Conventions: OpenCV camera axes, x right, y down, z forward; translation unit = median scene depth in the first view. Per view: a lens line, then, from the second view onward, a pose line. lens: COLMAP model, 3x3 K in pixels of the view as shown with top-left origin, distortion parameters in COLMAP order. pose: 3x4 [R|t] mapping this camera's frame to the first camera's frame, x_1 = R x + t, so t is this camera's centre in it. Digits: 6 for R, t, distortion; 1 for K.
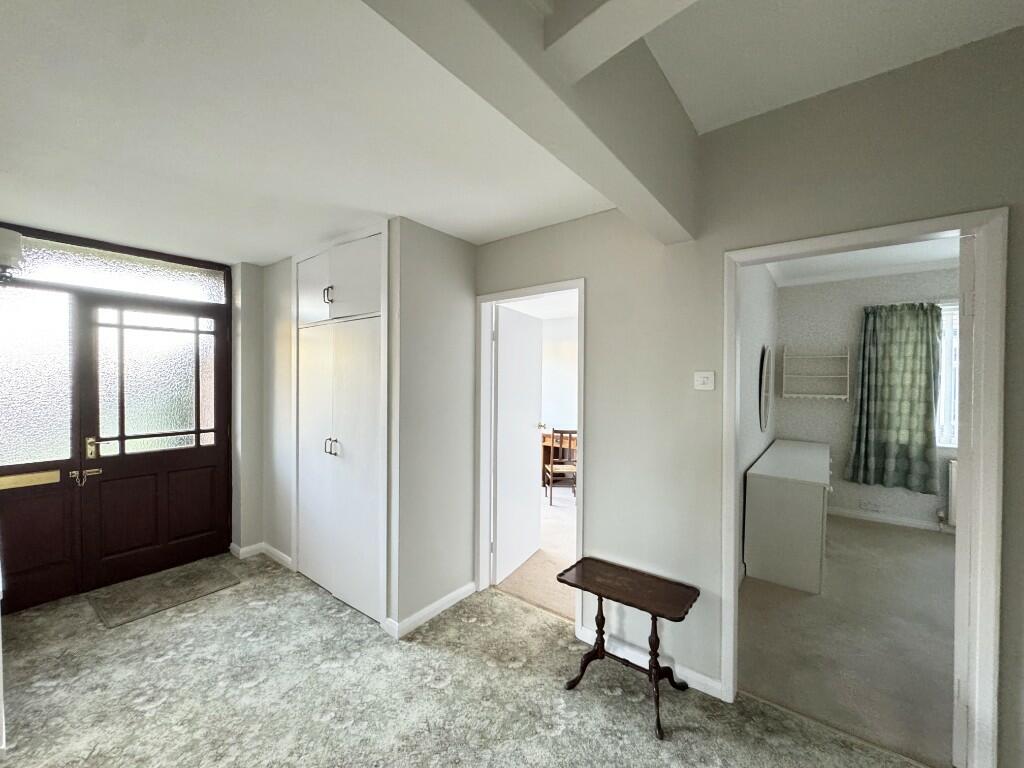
lens RADIAL K [[408.8, 0, 512.9], [0, 408.8, 382.3], [0, 0, 1]] dist [-0.004444, 0.001019]
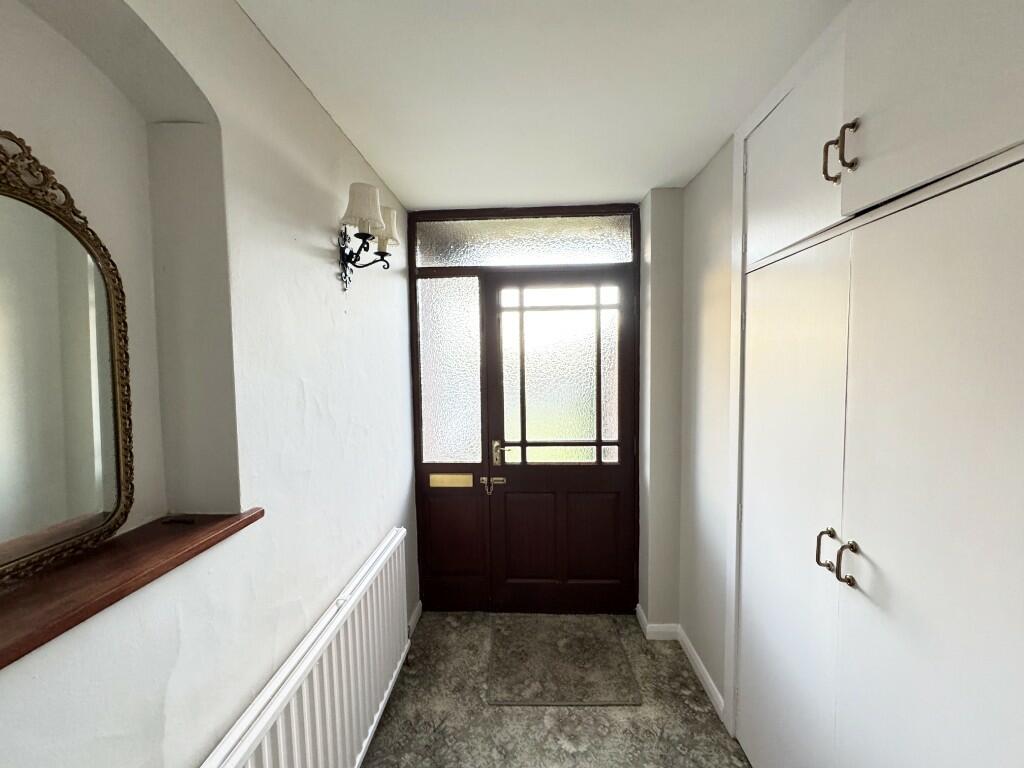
lens RADIAL K [[408.8, 0, 509.7], [0, 408.8, 385.1], [0, 0, 1]] dist [-0.004444, 0.001019]
pose [[0.572142, 0.033953, -0.819451, -0.295673], [0.010908, 0.998739, 0.048997, -0.024480], [0.820082, -0.036972, 0.571051, 0.504340]]
